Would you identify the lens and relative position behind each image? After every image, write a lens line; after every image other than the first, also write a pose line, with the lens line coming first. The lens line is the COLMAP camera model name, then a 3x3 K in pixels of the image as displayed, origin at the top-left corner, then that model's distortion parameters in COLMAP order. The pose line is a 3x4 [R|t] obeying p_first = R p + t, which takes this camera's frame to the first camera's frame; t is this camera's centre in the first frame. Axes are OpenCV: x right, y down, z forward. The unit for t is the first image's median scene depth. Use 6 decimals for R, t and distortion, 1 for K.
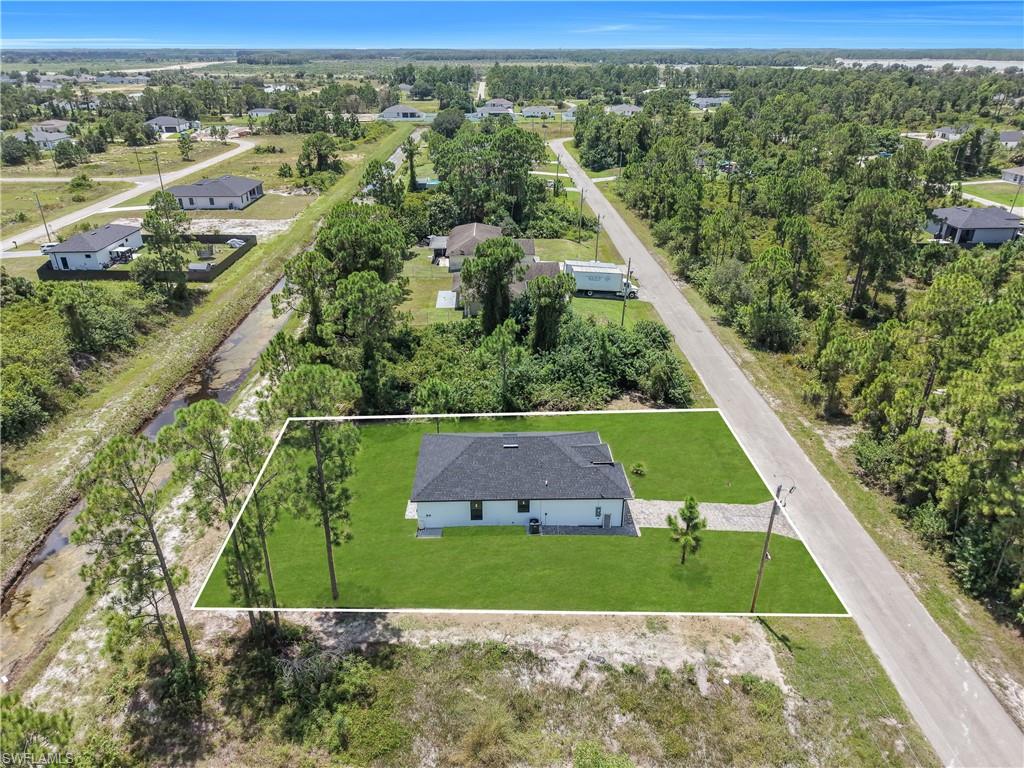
lens RADIAL K [[684.6, 0, 509.7], [0, 684.6, 379.7], [0, 0, 1]] dist [0.030303, -0.031568]
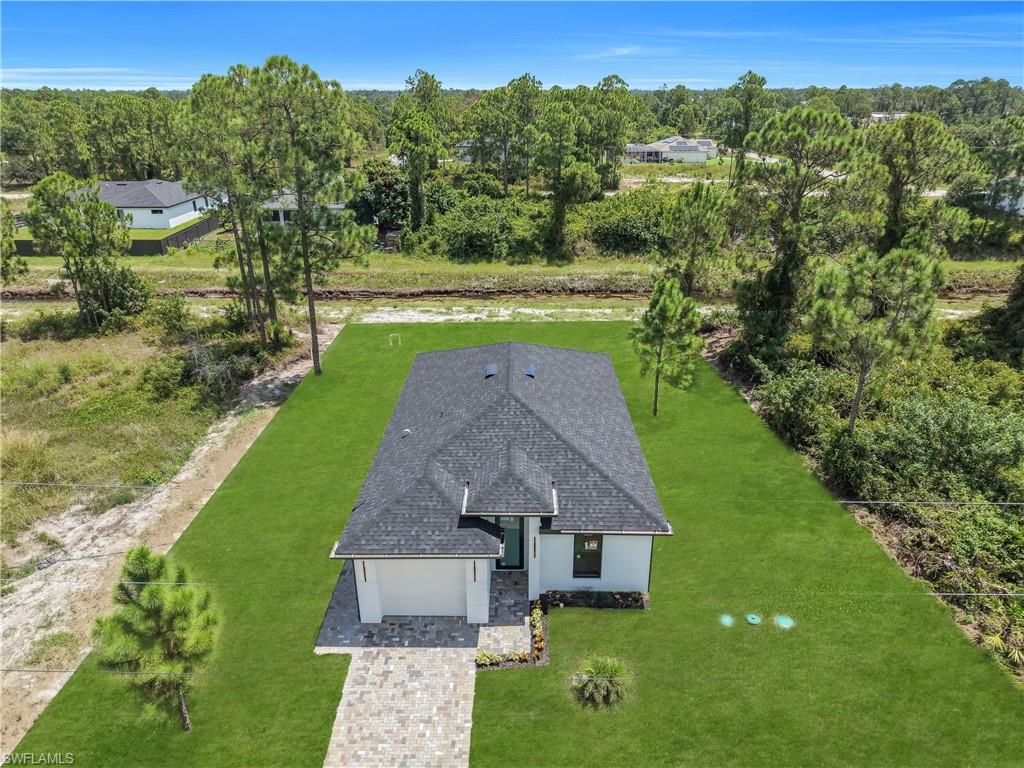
lens RADIAL K [[684.6, 0, 512.3], [0, 684.6, 392.3], [0, 0, 1]] dist [0.030303, -0.031568]
pose [[-0.037266, 0.401078, -0.915286, 0.568254], [-0.430848, 0.819971, 0.376853, -0.105482], [0.901655, 0.408393, 0.142246, 1.149269]]
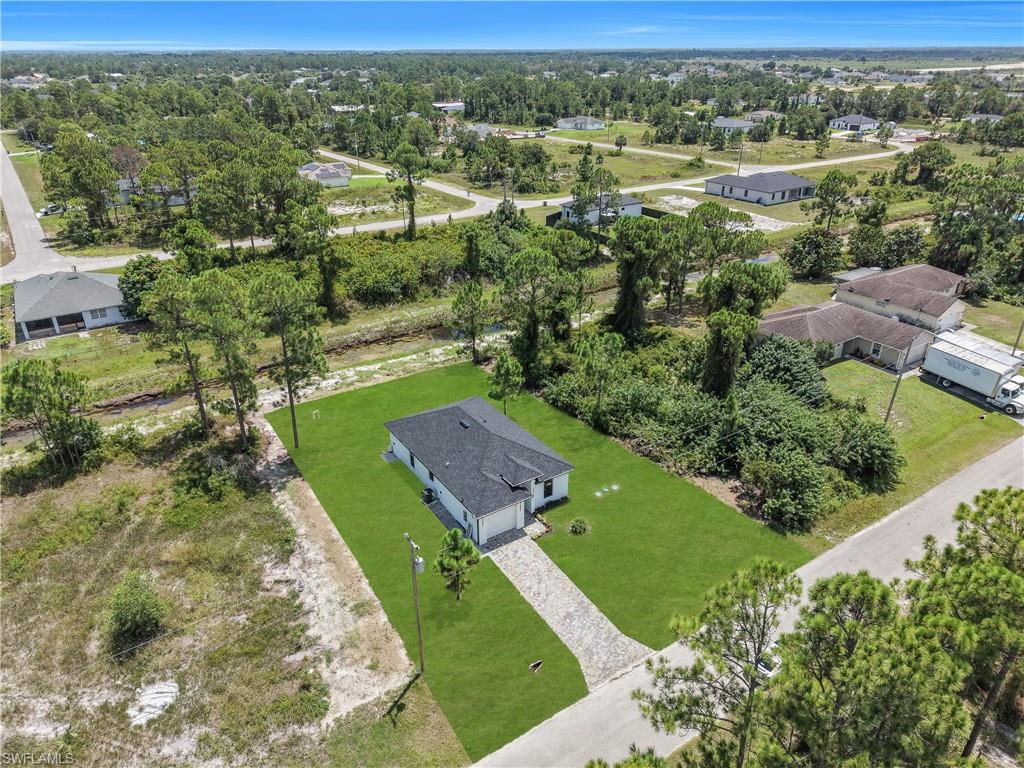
lens RADIAL K [[684.6, 0, 513.8], [0, 684.6, 381.1], [0, 0, 1]] dist [0.030303, -0.031568]
pose [[0.528344, 0.367254, -0.765491, 0.995804], [-0.364165, 0.912485, 0.186428, -0.227147], [0.766966, 0.180267, 0.615847, 0.482869]]
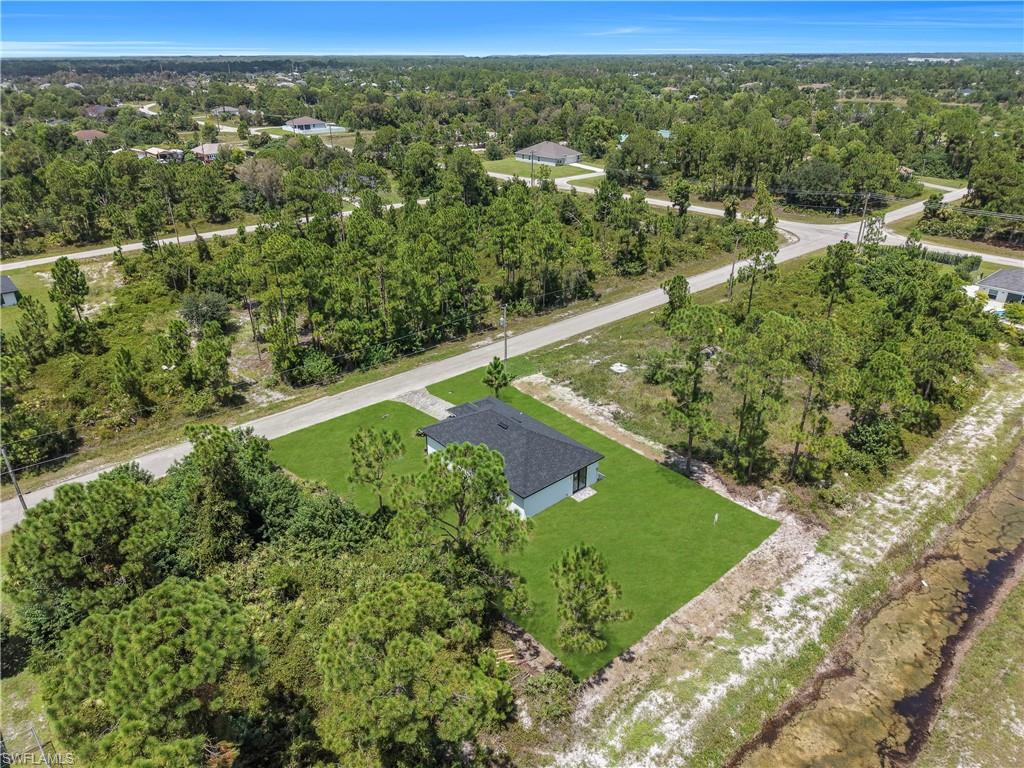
lens RADIAL K [[684.6, 0, 514.4], [0, 684.6, 379.4], [0, 0, 1]] dist [0.030303, -0.031568]
pose [[-0.636001, -0.324168, 0.700298, -0.976928], [0.340871, 0.696142, 0.631818, -0.852343], [-0.692322, 0.640548, -0.332248, 1.634815]]
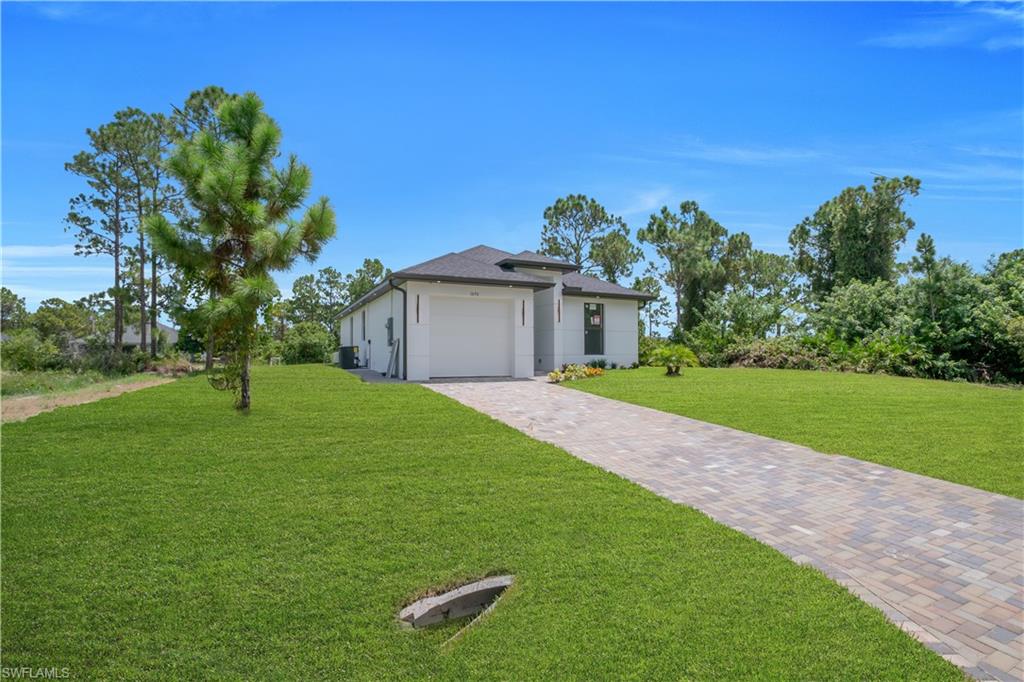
lens RADIAL K [[496.9, 0, 513.2], [0, 496.9, 346.6], [0, 0, 1]] dist [-0.033696, 0.001925]
pose [[0.410778, -0.017695, -0.911564, 0.505983], [-0.391694, 0.899418, -0.193968, 0.266735], [0.823309, 0.436731, 0.362530, 1.120398]]
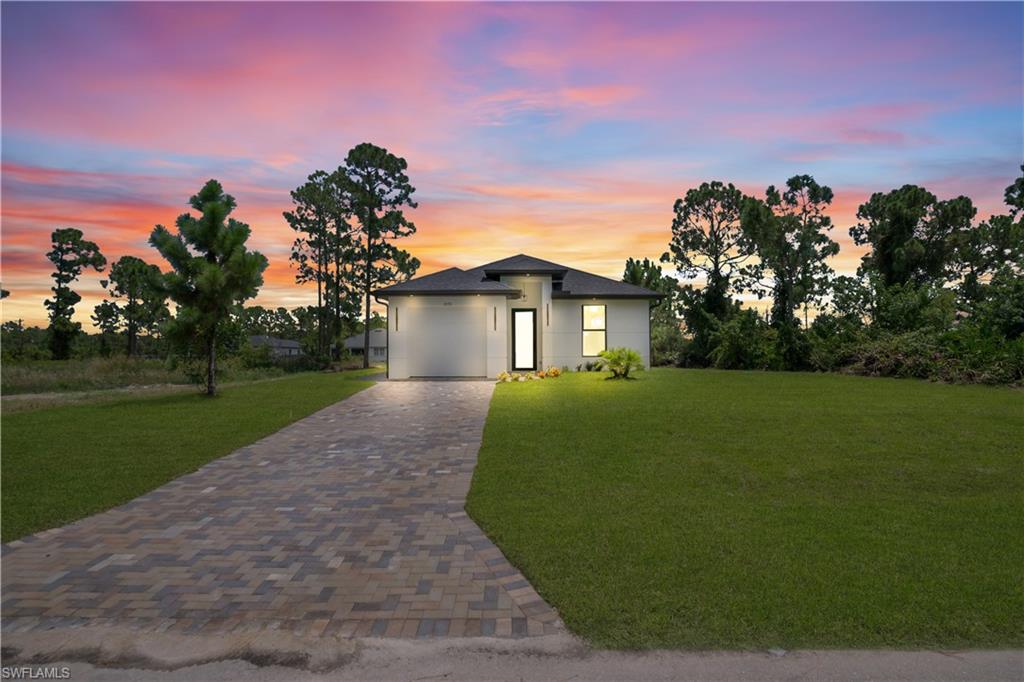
lens RADIAL K [[496.9, 0, 517.1], [0, 496.9, 350.0], [0, 0, 1]] dist [-0.033696, 0.001925]
pose [[-0.023815, -0.013705, -0.999622, 0.568830], [-0.427215, 0.904147, -0.002218, 0.191425], [0.903836, 0.427001, -0.027387, 1.275669]]
